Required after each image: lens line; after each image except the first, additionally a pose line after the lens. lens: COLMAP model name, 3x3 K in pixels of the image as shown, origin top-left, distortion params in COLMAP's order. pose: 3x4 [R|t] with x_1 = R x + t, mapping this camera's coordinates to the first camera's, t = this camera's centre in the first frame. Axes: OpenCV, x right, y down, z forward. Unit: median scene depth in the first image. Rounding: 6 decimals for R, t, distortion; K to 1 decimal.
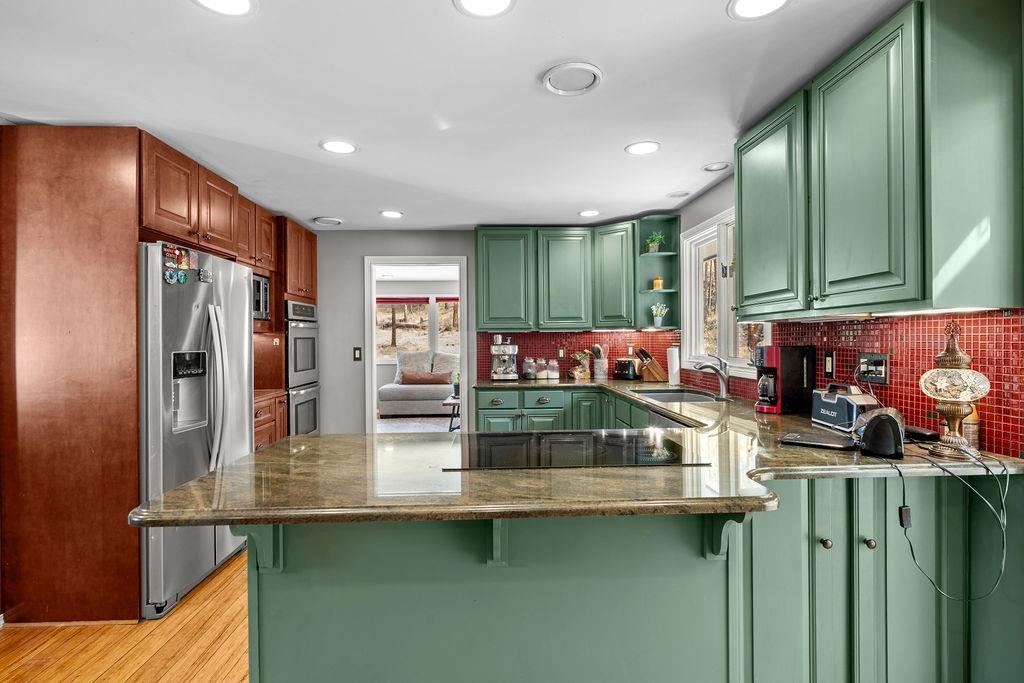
lens RADIAL K [[515.3, 0, 512.0], [0, 515.3, 341.5], [0, 0, 1]] dist [-0.000646, 0.000016]
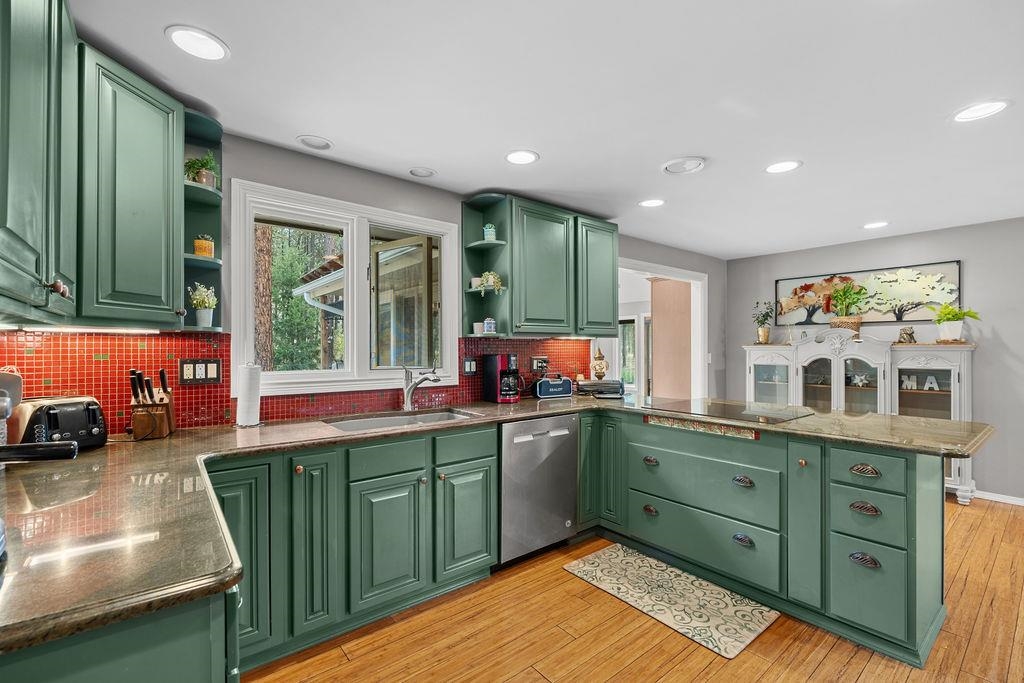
lens RADIAL K [[447.4, 0, 512.6], [0, 447.4, 345.8], [0, 0, 1]] dist [-0.002624, -0.000756]
pose [[-0.583877, 0.013427, 0.811731, -0.267988], [0.009878, 0.999907, -0.009435, -0.001474], [-0.811782, 0.002509, -0.583956, 0.941124]]
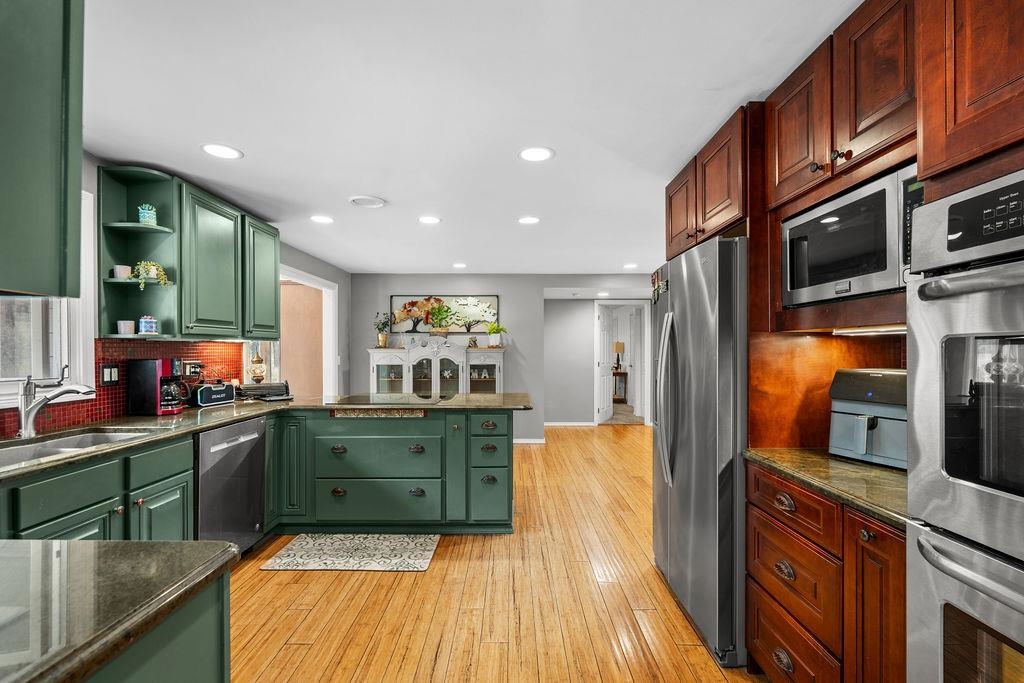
lens RADIAL K [[456.6, 0, 513.6], [0, 456.6, 346.7], [0, 0, 1]] dist [0.000587, 0.000023]
pose [[-0.998417, 0.012267, 0.054890, -0.200473], [0.012088, 0.999920, -0.003597, -0.003113], [-0.054930, -0.002928, -0.998486, 1.122996]]
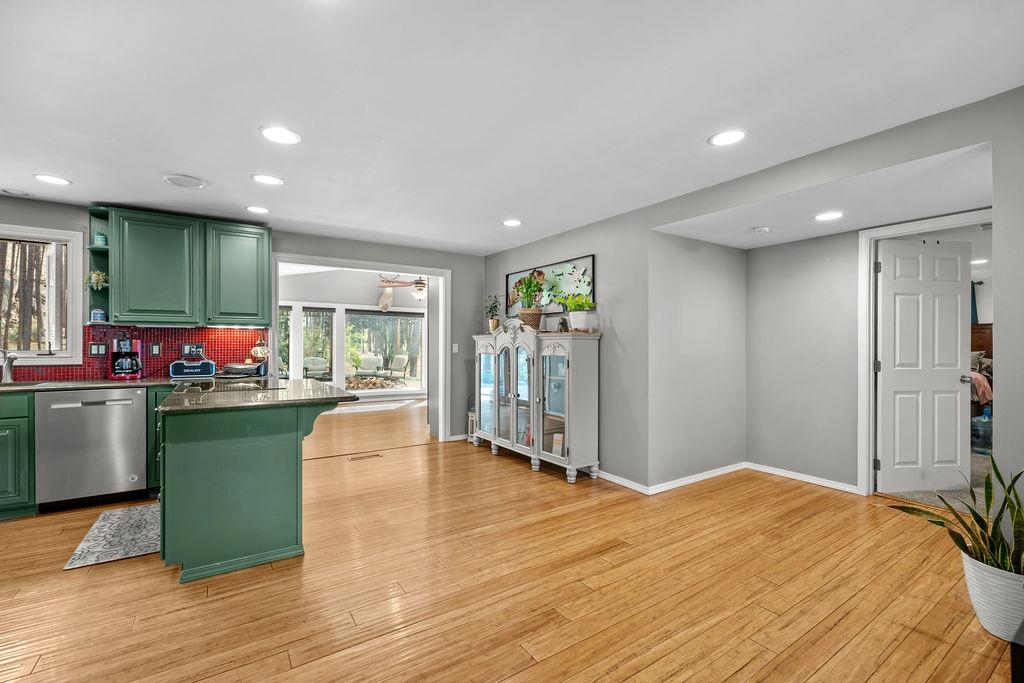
lens RADIAL K [[447.4, 0, 512.6], [0, 447.4, 345.8], [0, 0, 1]] dist [-0.002624, -0.000756]
pose [[-0.507793, 0.003954, 0.861470, -0.760775], [0.004924, 0.999986, -0.001688, 0.020647], [-0.861465, 0.003384, -0.507806, 0.365365]]
